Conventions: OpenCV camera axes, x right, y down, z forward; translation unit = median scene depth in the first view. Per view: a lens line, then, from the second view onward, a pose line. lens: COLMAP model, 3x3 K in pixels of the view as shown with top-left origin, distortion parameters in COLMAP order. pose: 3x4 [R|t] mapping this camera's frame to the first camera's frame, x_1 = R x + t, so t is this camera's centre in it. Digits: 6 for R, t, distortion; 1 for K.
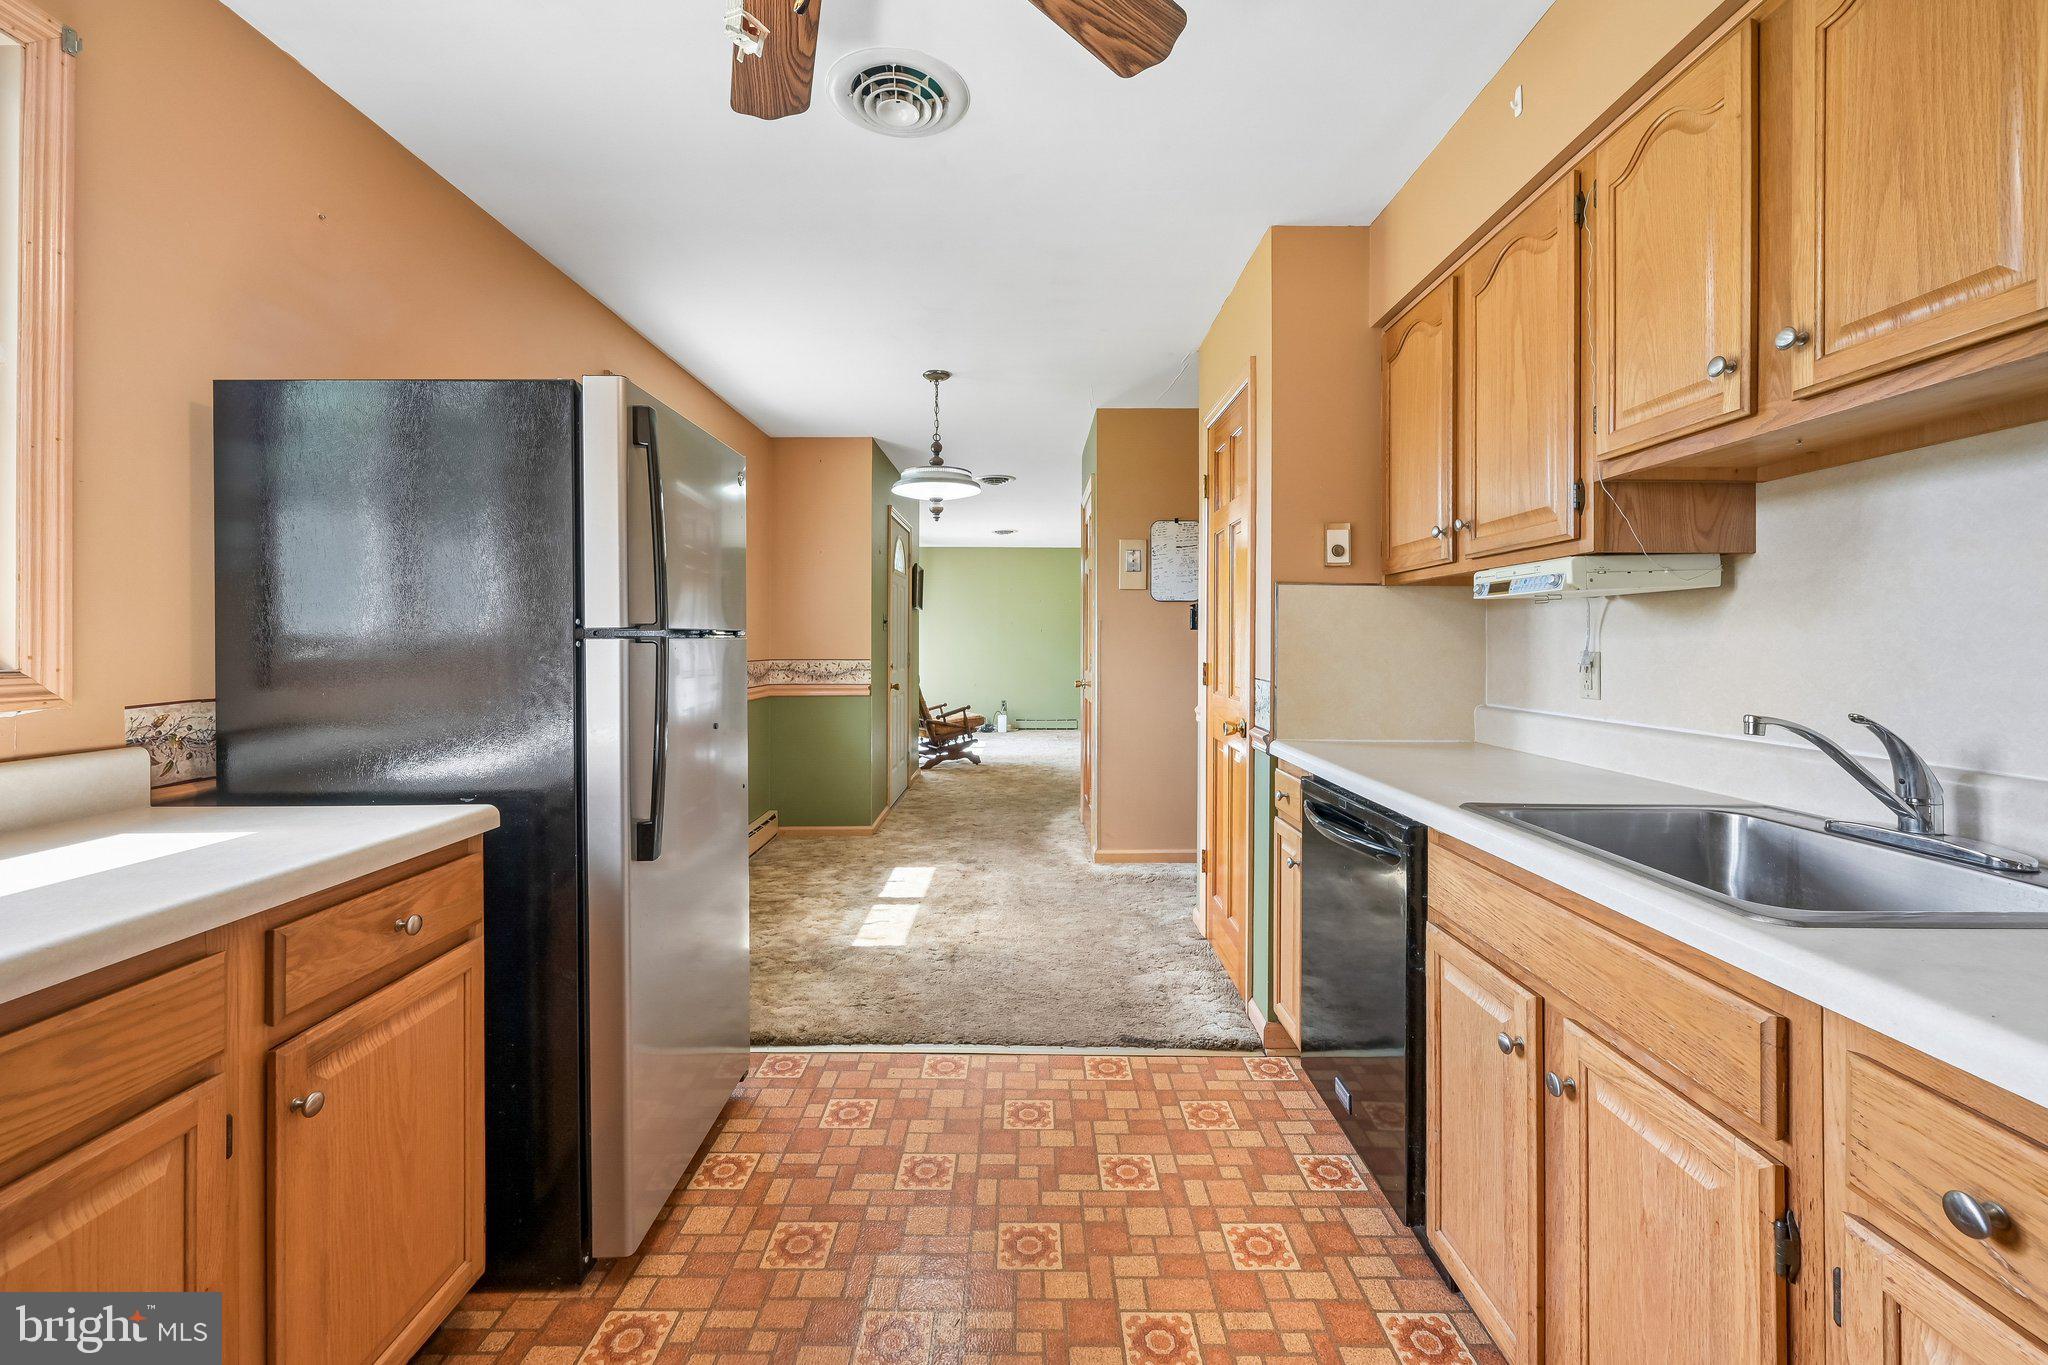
lens RADIAL K [[827.8, 0, 1031.2], [0, 827.8, 638.3], [0, 0, 1]] dist [0.001123, 0.000175]
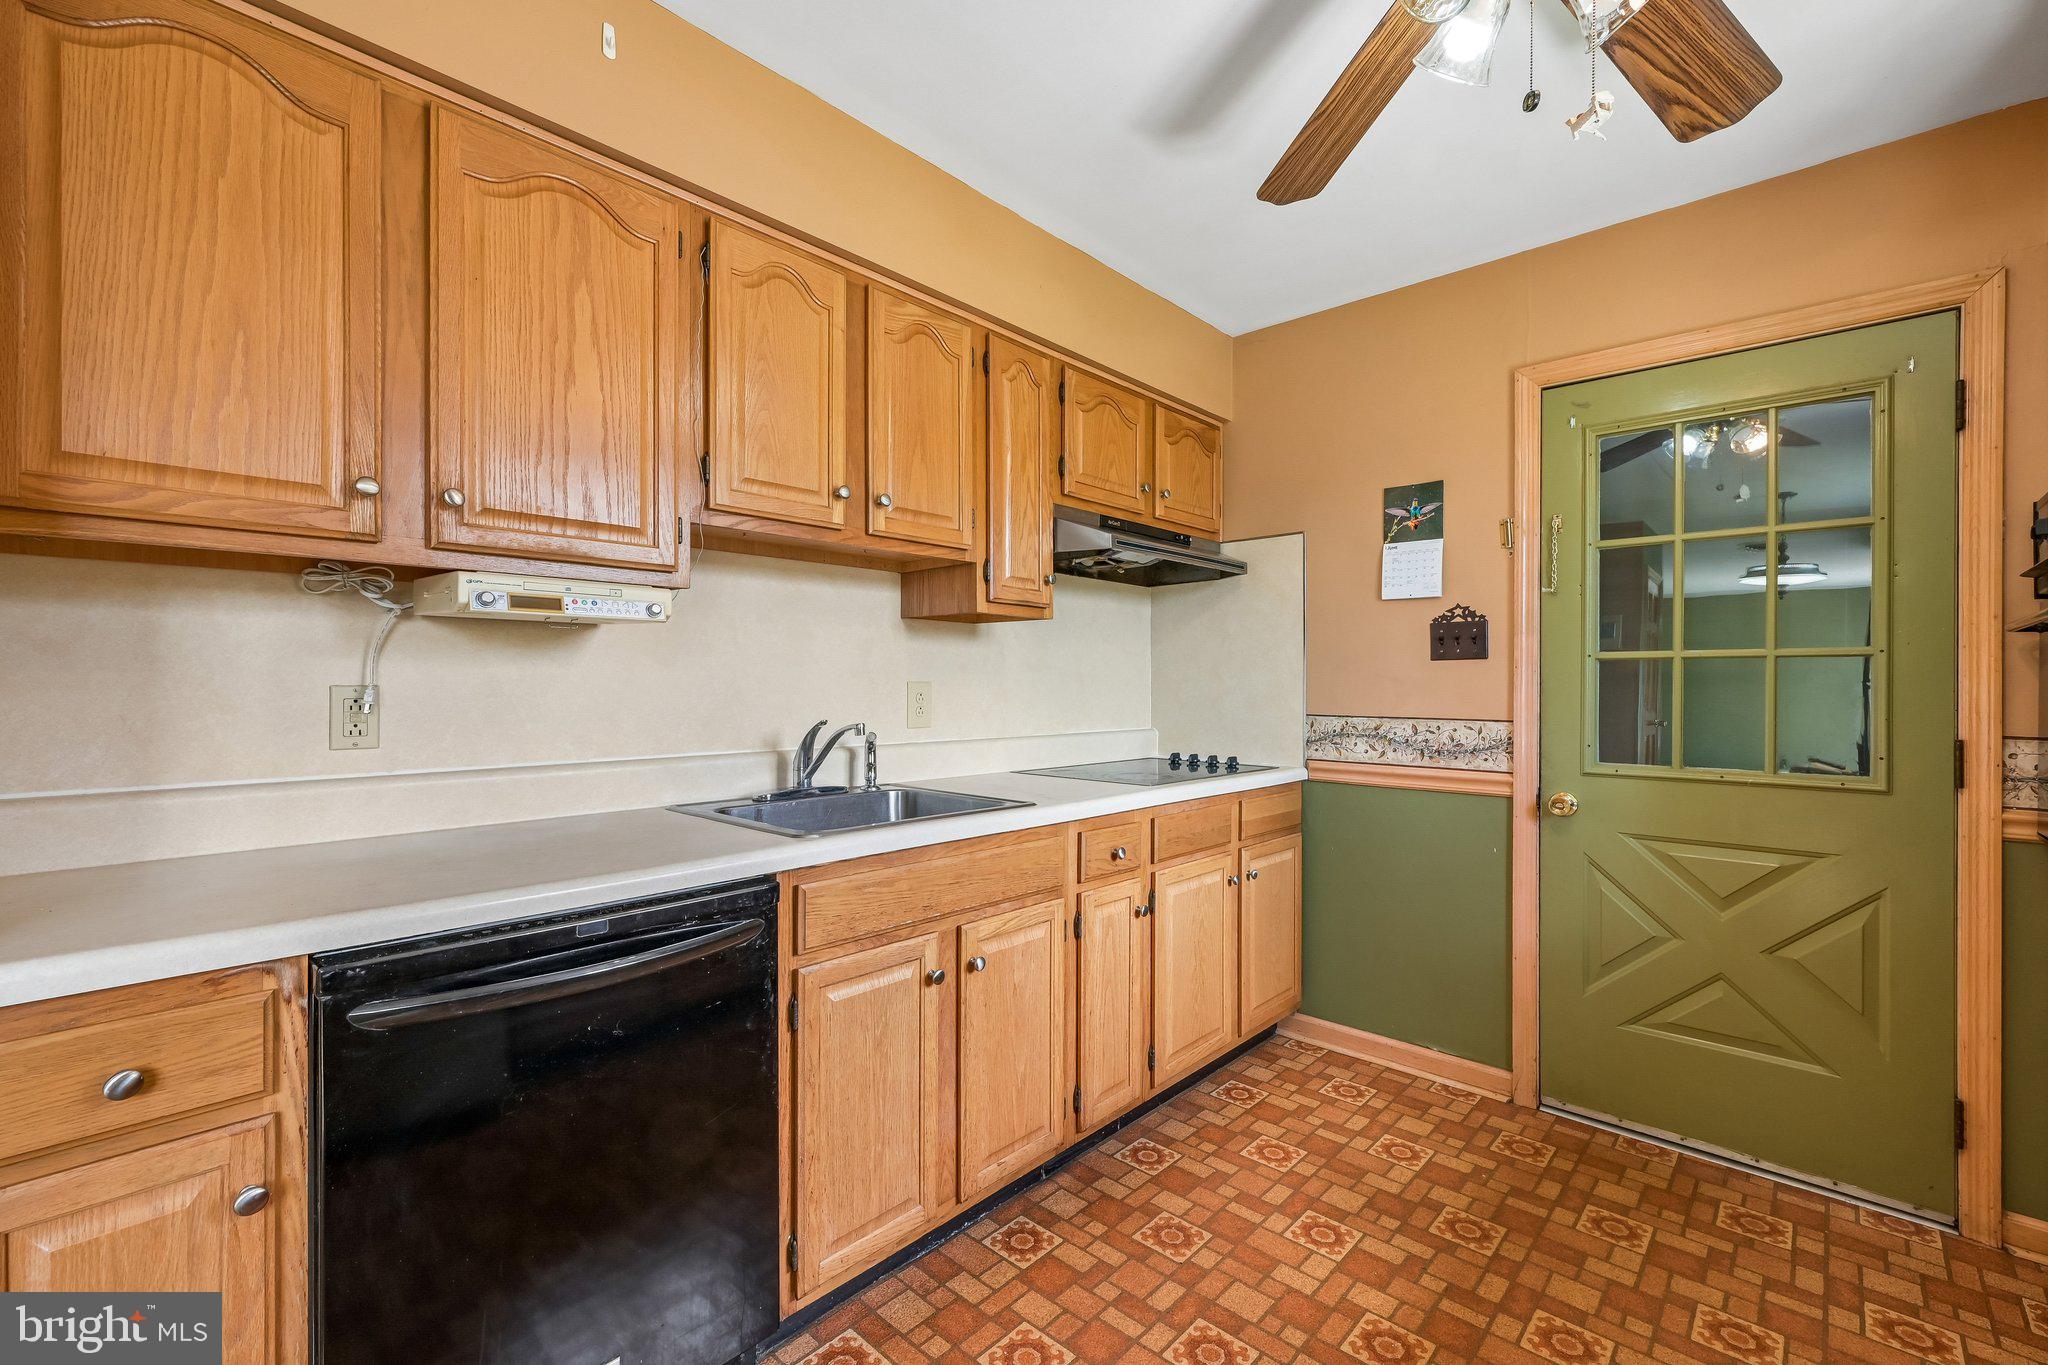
lens RADIAL K [[827.8, 0, 1050.3], [0, 827.8, 678.4], [0, 0, 1]] dist [0.001123, 0.000175]
pose [[-0.725018, 0.000877, 0.688730, -0.336780], [-0.008376, 0.999914, -0.010091, 0.014148], [-0.688679, -0.013085, -0.724948, 1.304462]]
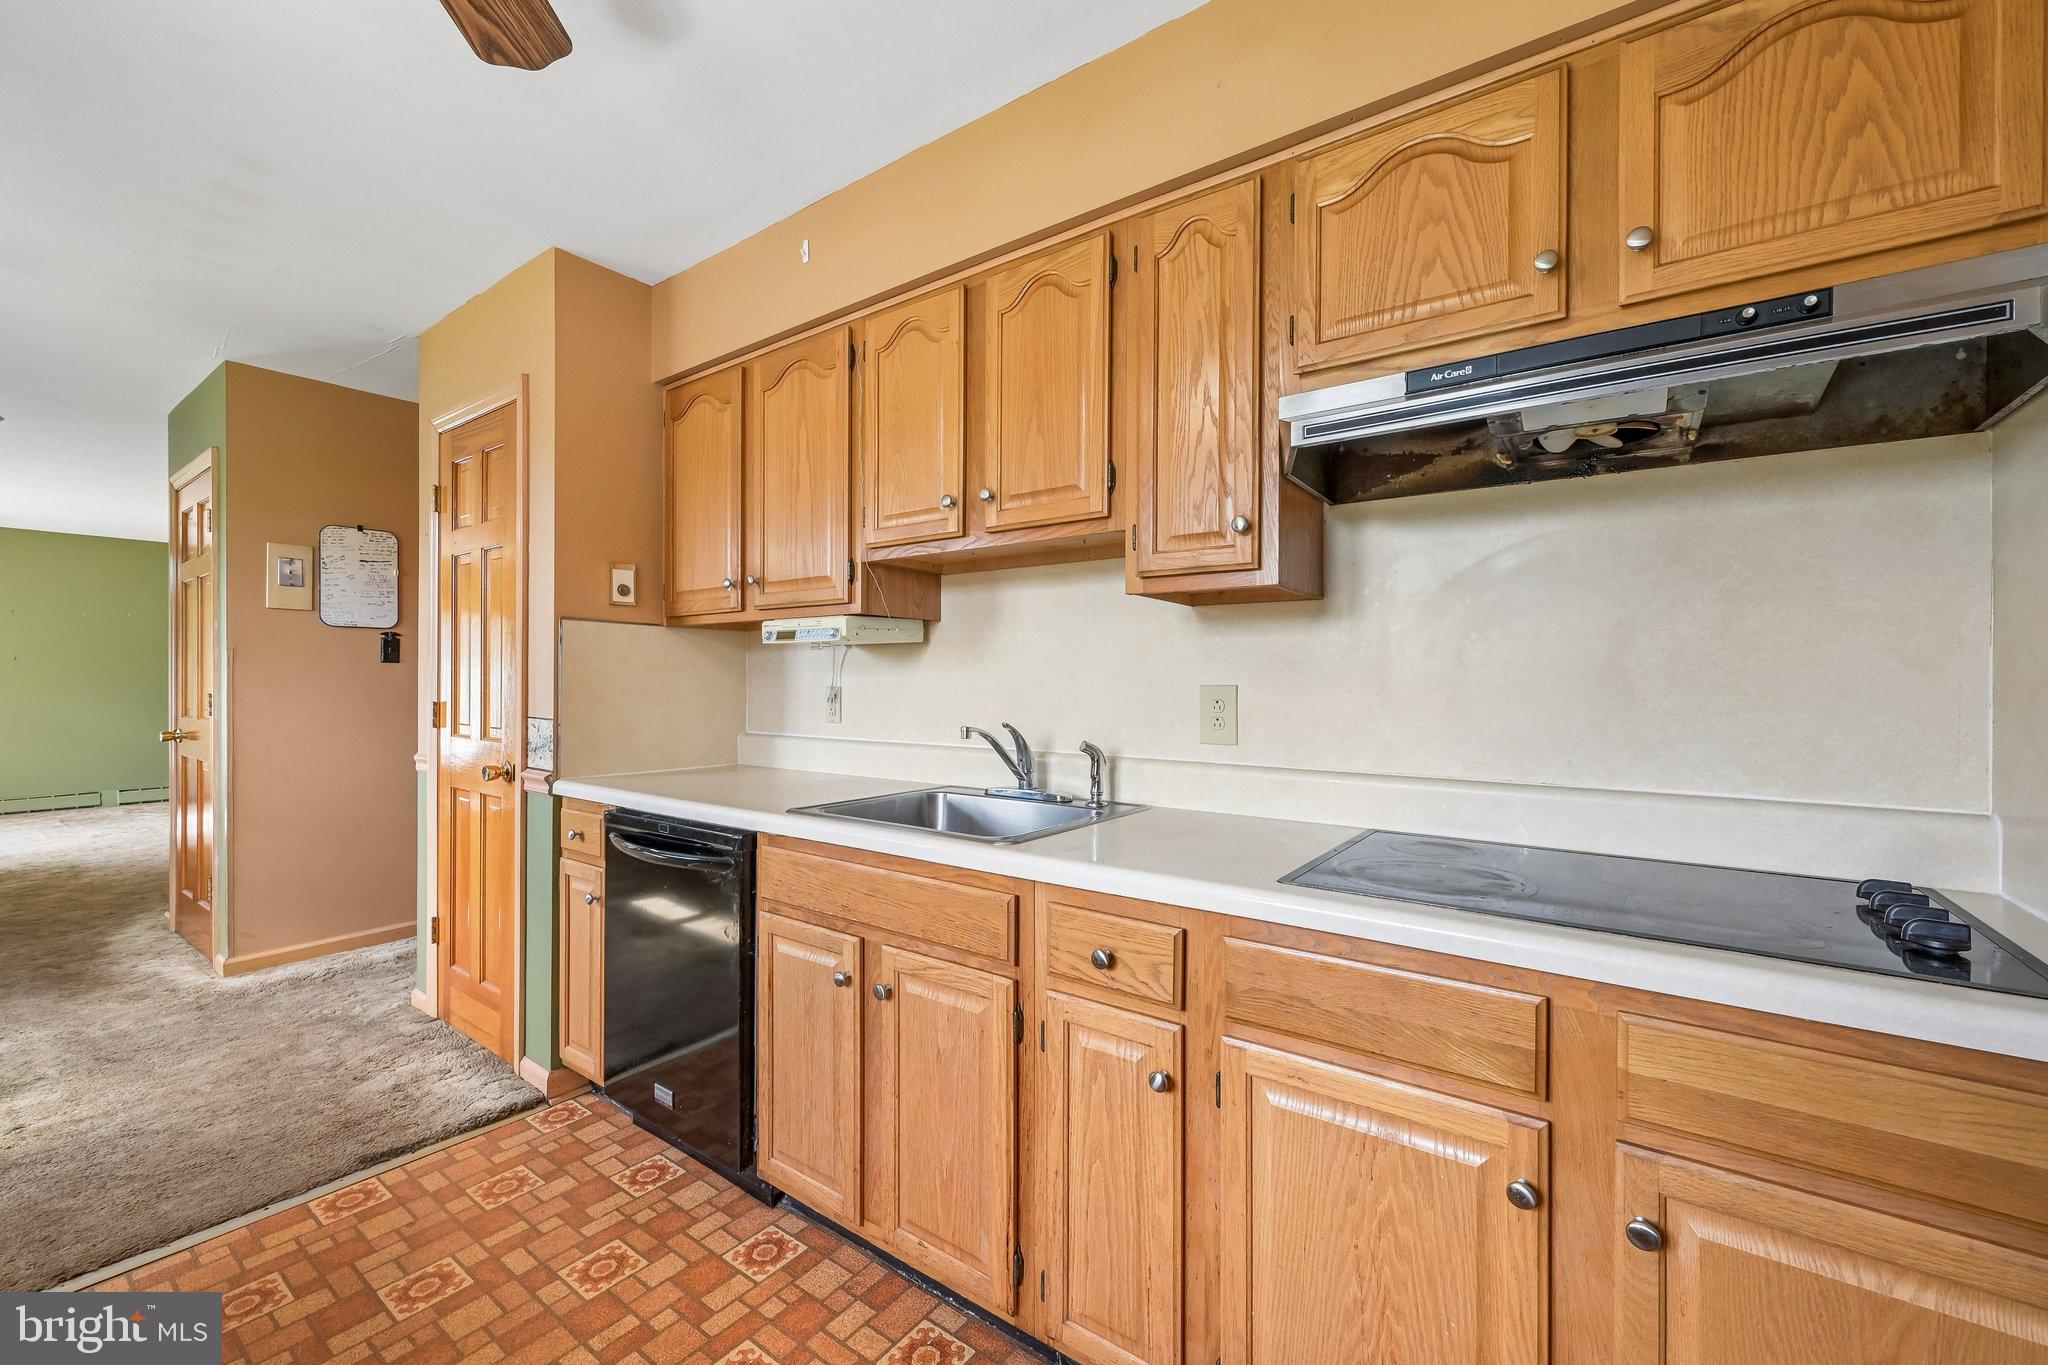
lens RADIAL K [[827.8, 0, 1025.8], [0, 827.8, 679.6], [0, 0, 1]] dist [0.001123, 0.000175]
pose [[0.591828, 0.000637, 0.806064, -0.232951], [-0.006371, 0.999972, 0.003887, -0.002423], [-0.806039, -0.007436, 0.591816, -0.022483]]
